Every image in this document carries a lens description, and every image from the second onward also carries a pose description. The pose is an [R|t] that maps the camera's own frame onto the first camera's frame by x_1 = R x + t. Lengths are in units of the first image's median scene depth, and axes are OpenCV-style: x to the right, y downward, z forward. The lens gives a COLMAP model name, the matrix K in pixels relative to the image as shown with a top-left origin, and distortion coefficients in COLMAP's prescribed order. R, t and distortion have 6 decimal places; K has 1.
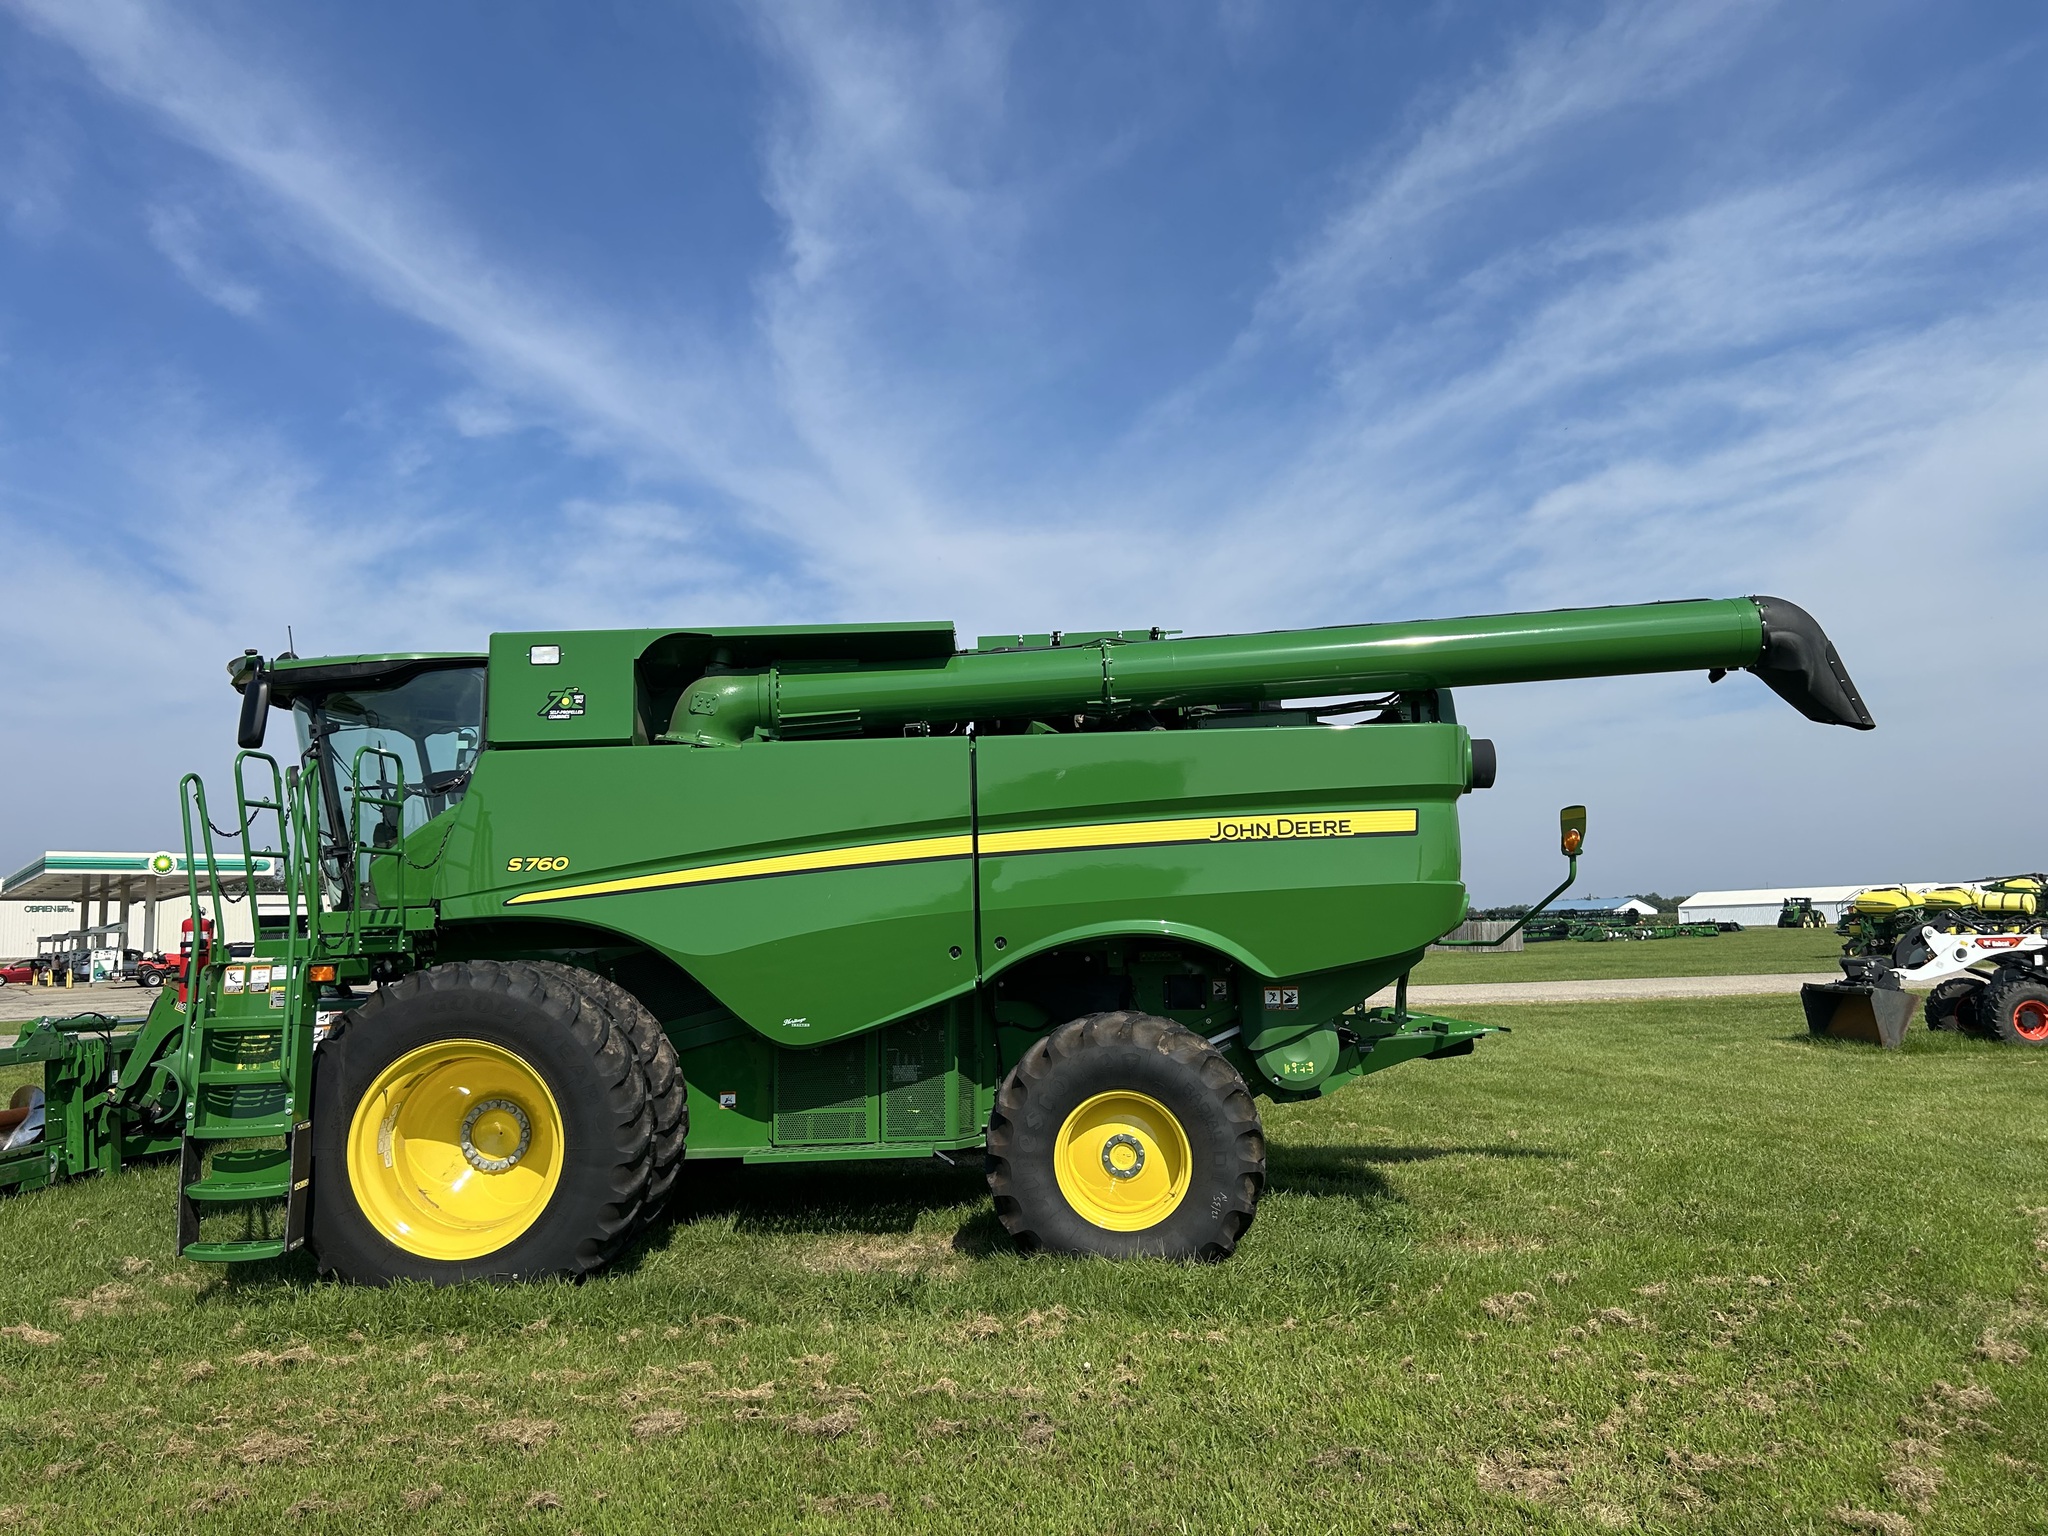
lens RADIAL K [[1507.3, 0, 1064.6], [0, 1507.3, 765.2], [0, 0, 1]] dist [0.001751, -0.006613]
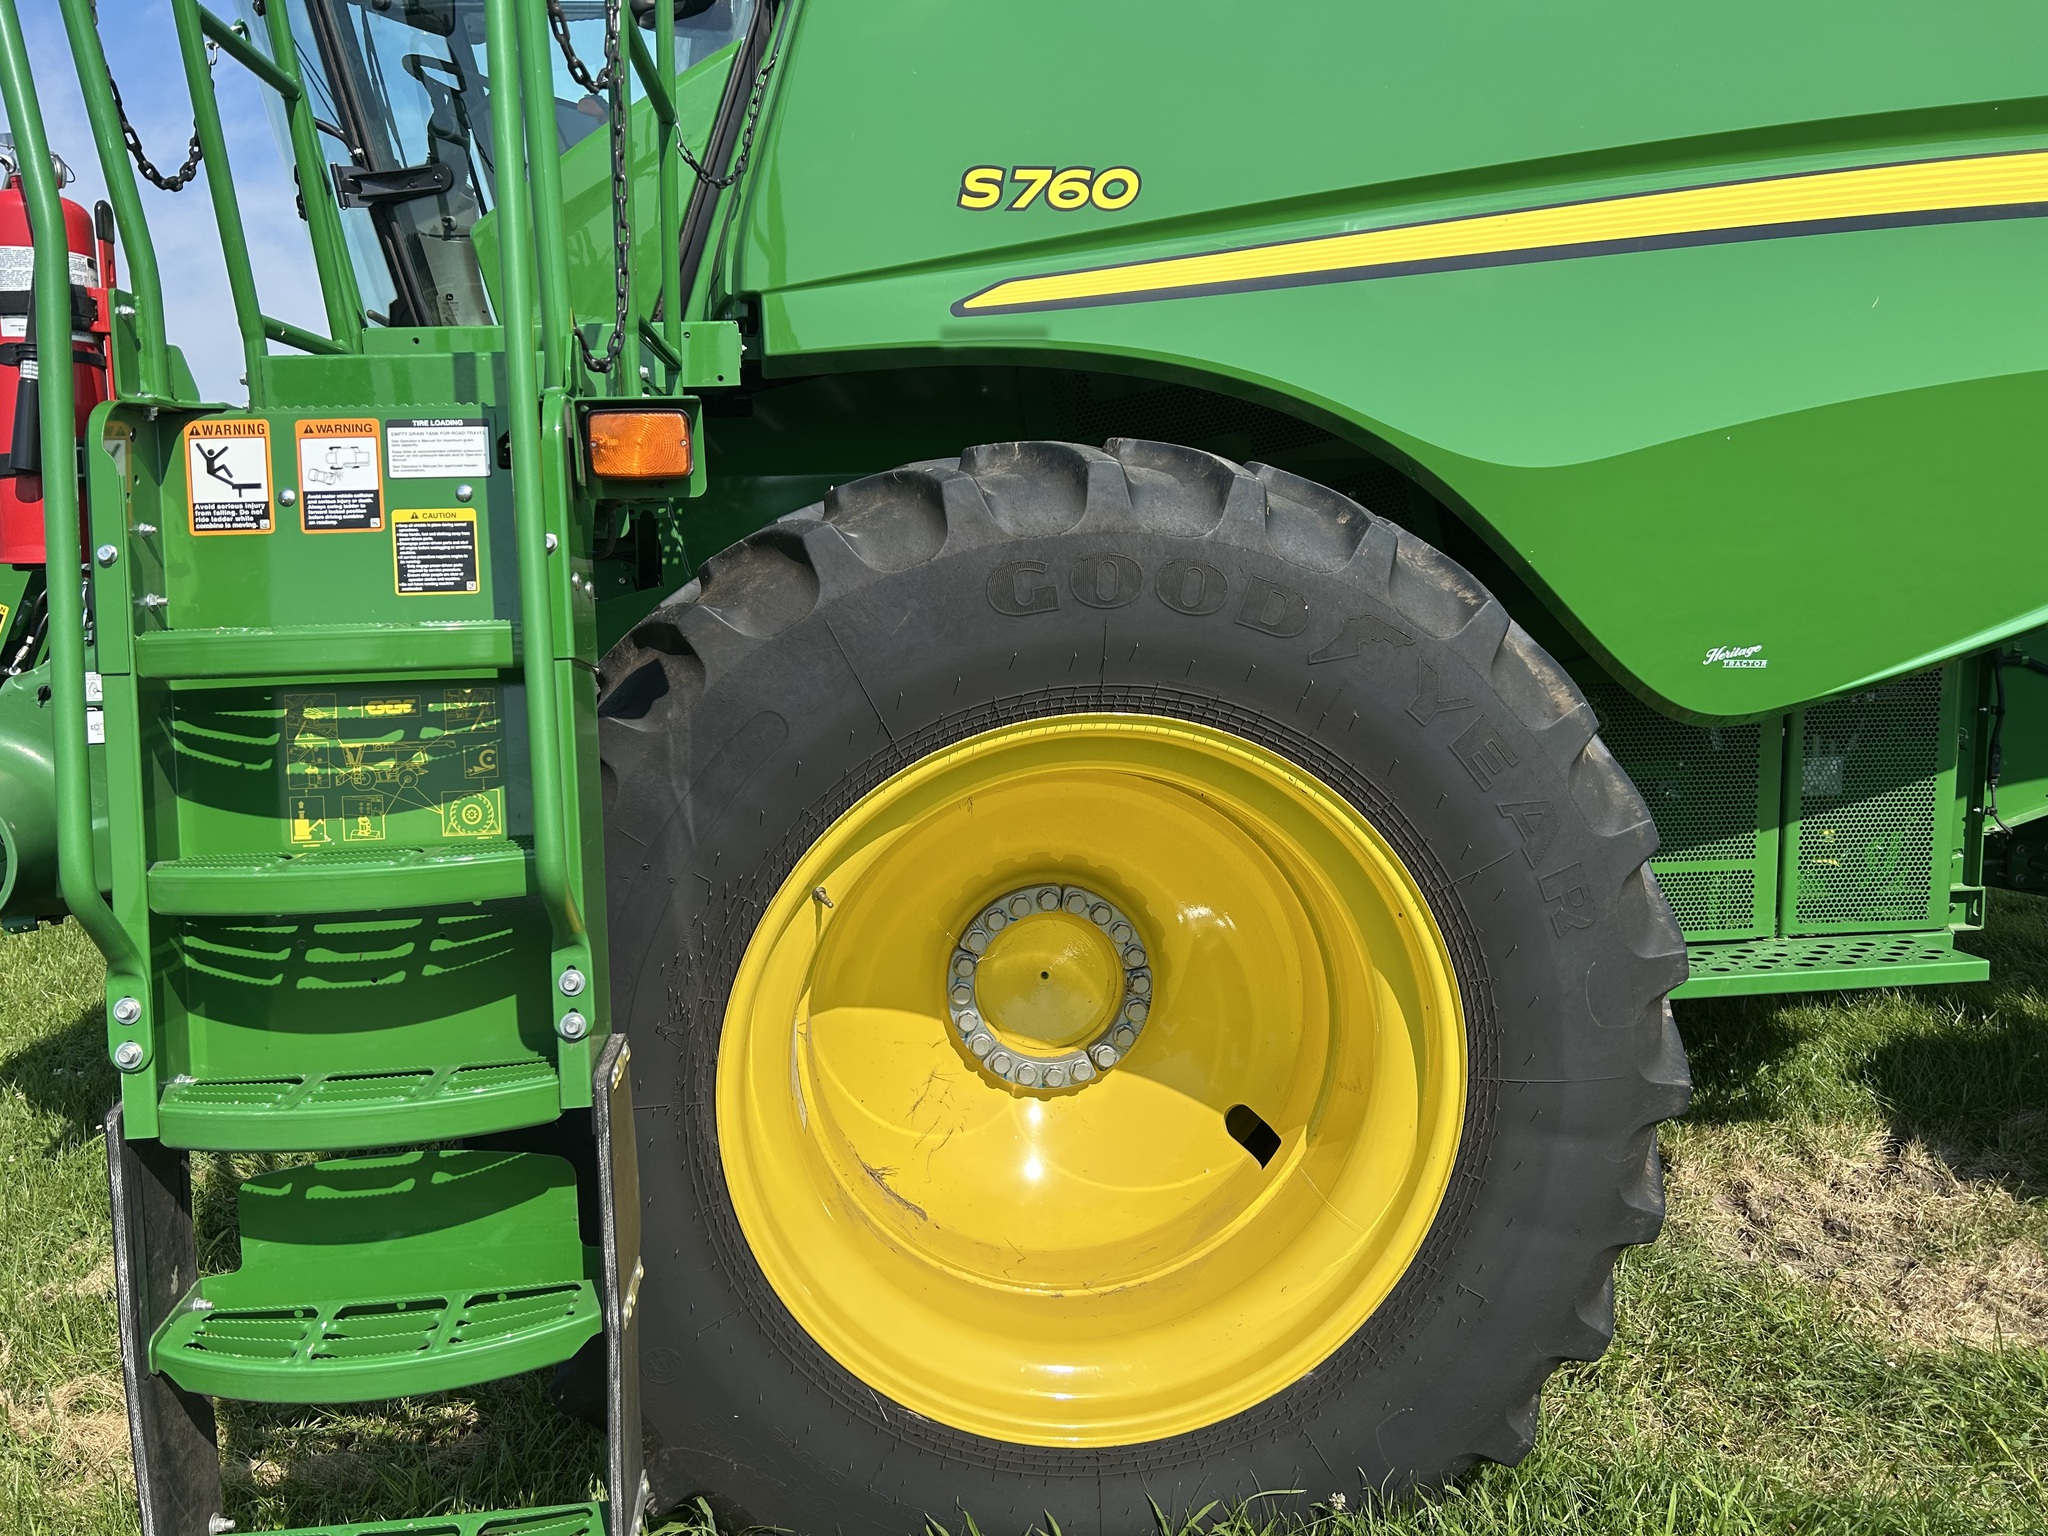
lens RADIAL K [[1514.8, 0, 1024.0], [0, 1514.8, 768.0], [0, 0, 1]] dist [0.090263, -0.137861]
pose [[0.995730, -0.007895, 0.091976, -0.446786], [-0.013994, 0.971912, 0.234927, 0.128032], [-0.091247, -0.235211, 0.967652, 0.739324]]
